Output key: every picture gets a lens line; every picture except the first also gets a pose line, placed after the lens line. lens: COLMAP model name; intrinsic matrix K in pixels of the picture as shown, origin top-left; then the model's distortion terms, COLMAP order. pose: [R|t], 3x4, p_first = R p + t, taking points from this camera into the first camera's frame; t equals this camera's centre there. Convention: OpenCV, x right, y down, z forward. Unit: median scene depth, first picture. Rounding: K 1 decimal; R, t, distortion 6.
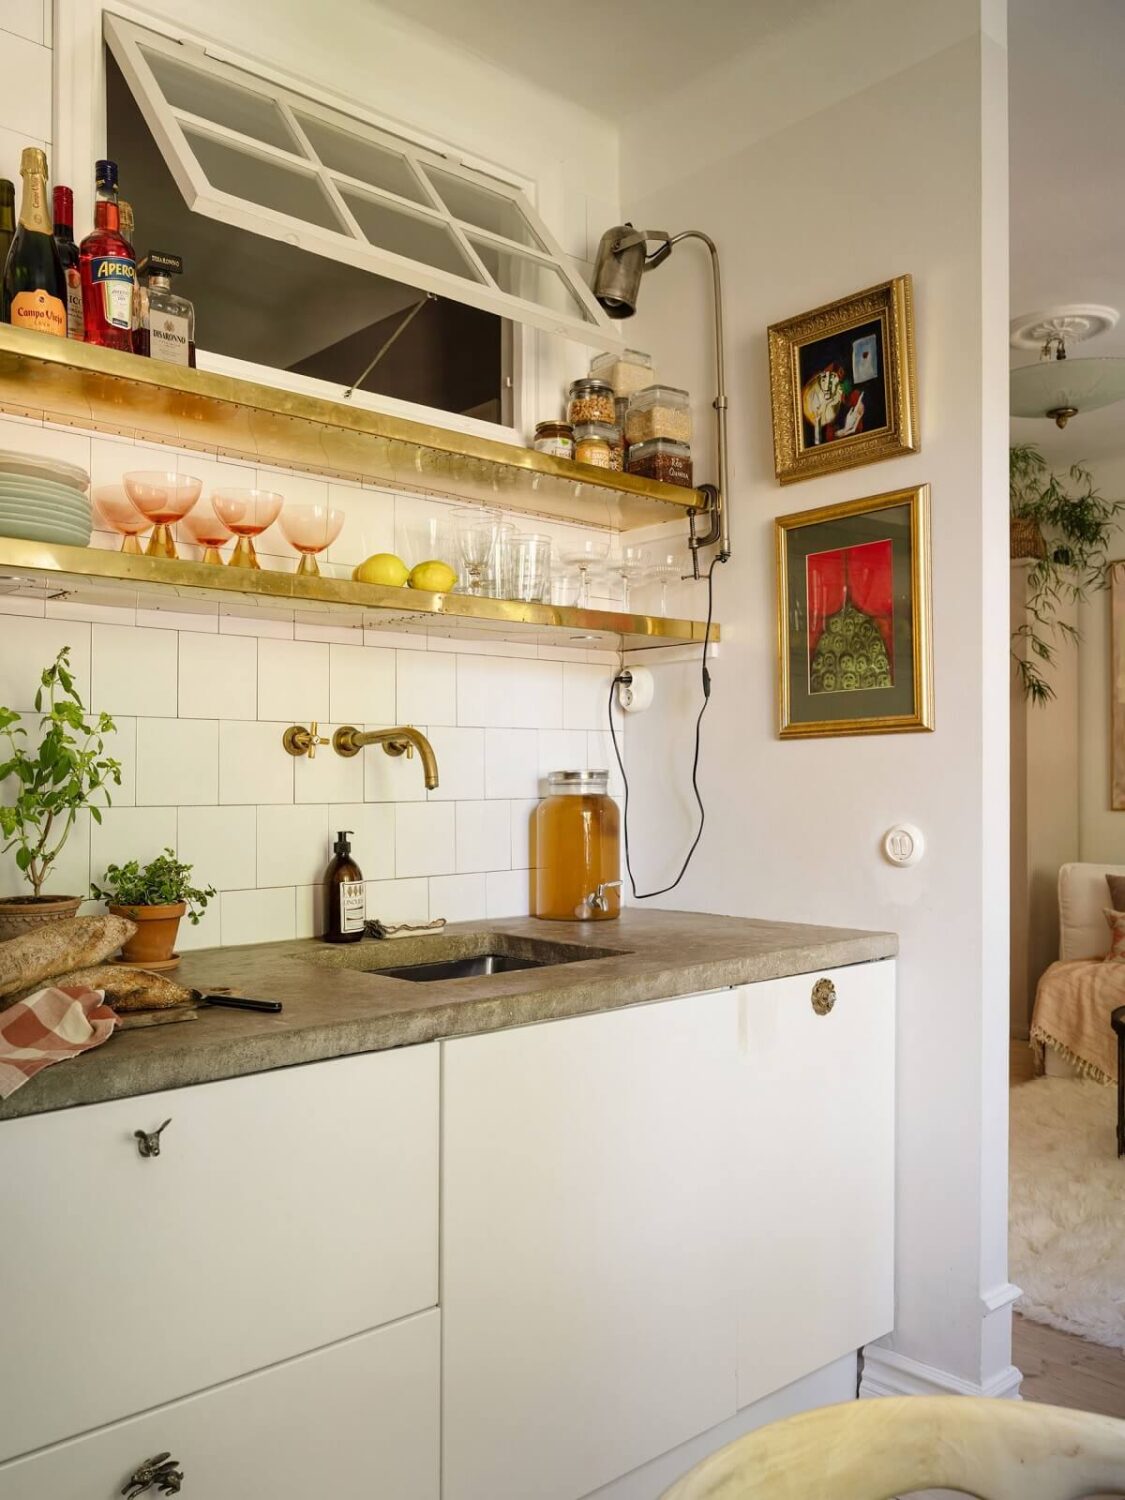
lens RADIAL K [[1230.5, 0, 562.0], [0, 1230.5, 787.4], [0, 0, 1]] dist [0.005412, -0.003622]
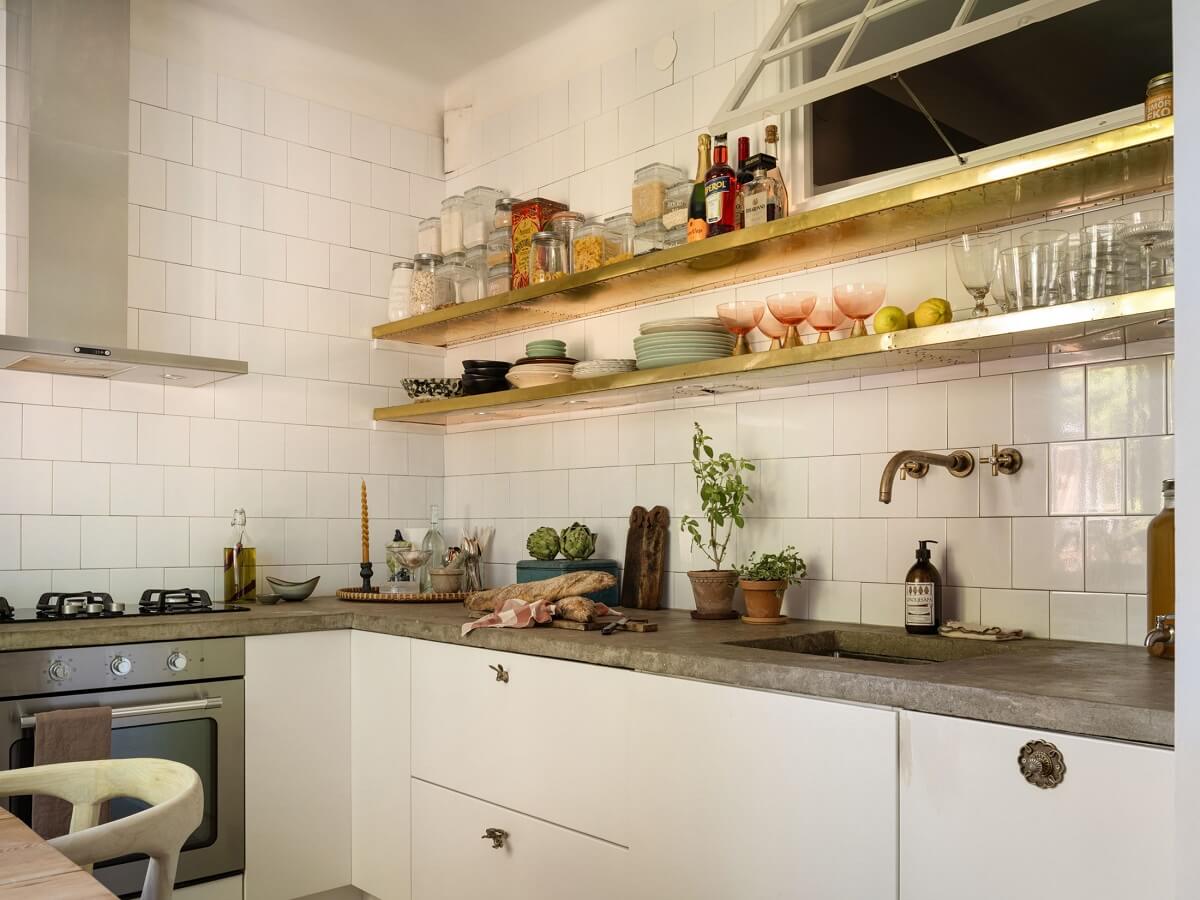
lens RADIAL K [[1068.1, 0, 611.4], [0, 1068.1, 518.5], [0, 0, 1]] dist [0.004391, 0.005858]
pose [[-0.009483, -0.002814, -0.999951, 0.990708], [-0.005683, 0.999980, -0.002760, 0.022136], [0.999939, 0.005657, -0.009499, 0.824923]]
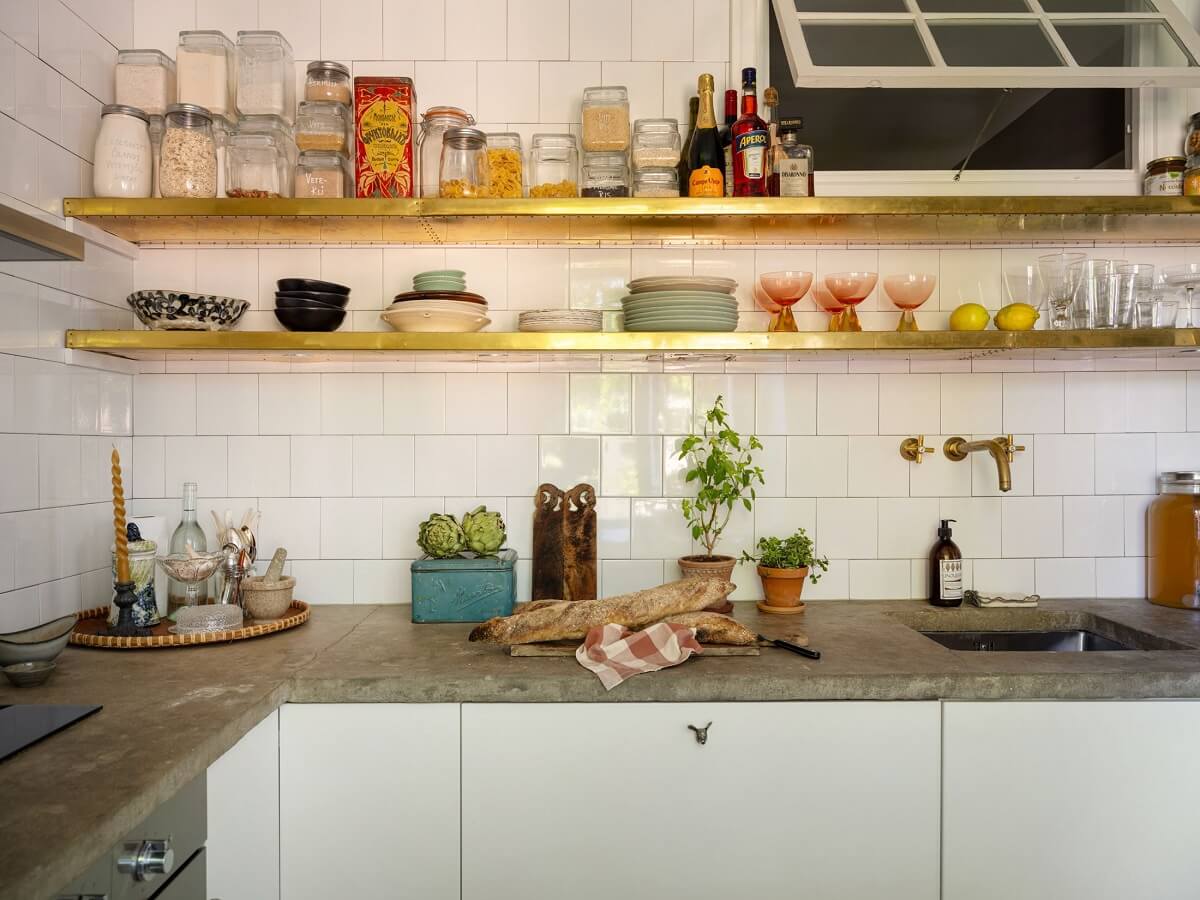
lens RADIAL K [[917.4, 0, 589.1], [0, 917.4, 448.4], [0, 0, 1]] dist [0.003072, -0.000241]
pose [[0.738646, 0.003175, -0.674086, 0.225528], [-0.002446, 0.999995, 0.002030, -0.046674], [0.674089, 0.000149, 0.738650, 0.045757]]
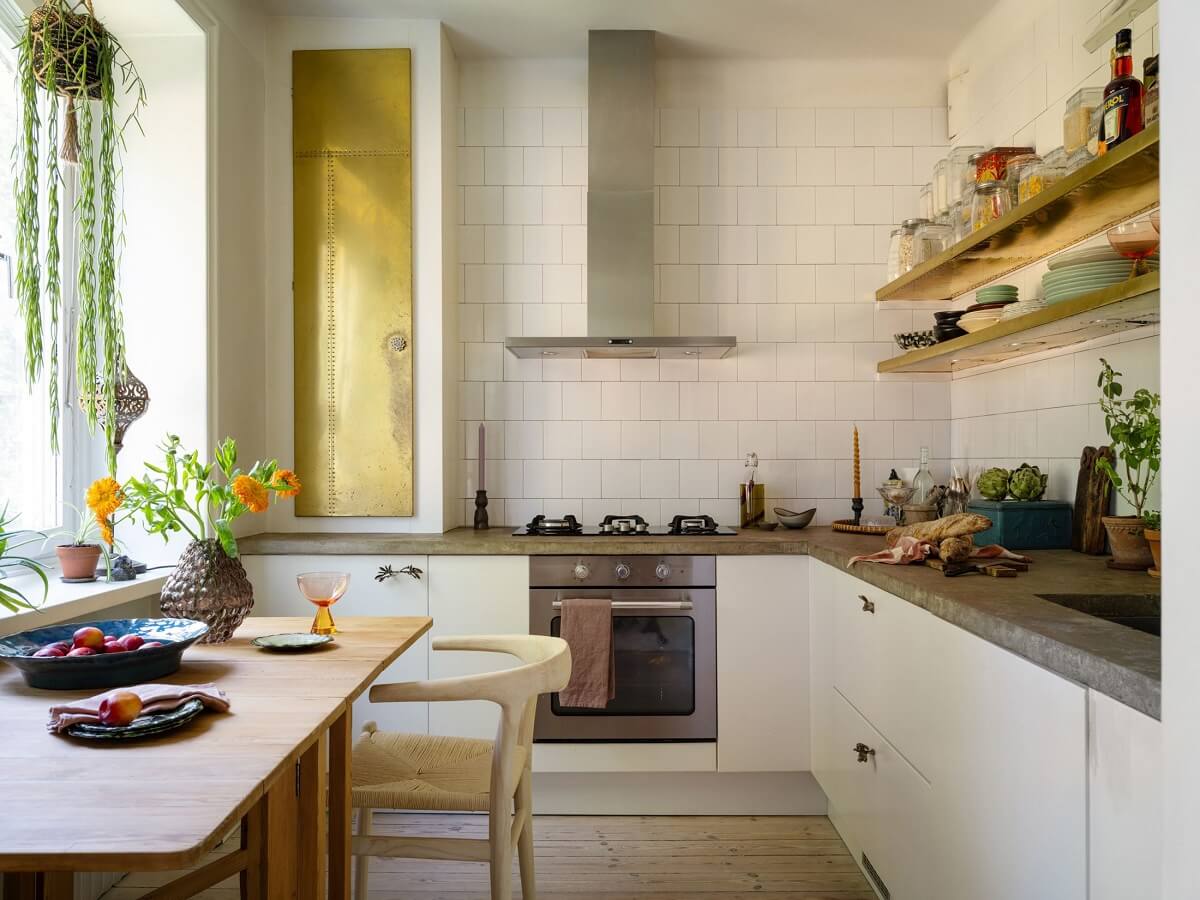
lens RADIAL K [[917.4, 0, 611.3], [0, 917.4, 459.9], [0, 0, 1]] dist [0.003072, -0.000241]
pose [[-0.675091, 0.008307, -0.737688, 0.835691], [0.005089, 0.999965, 0.006603, 0.006217], [0.737717, 0.000704, -0.675109, 1.228048]]
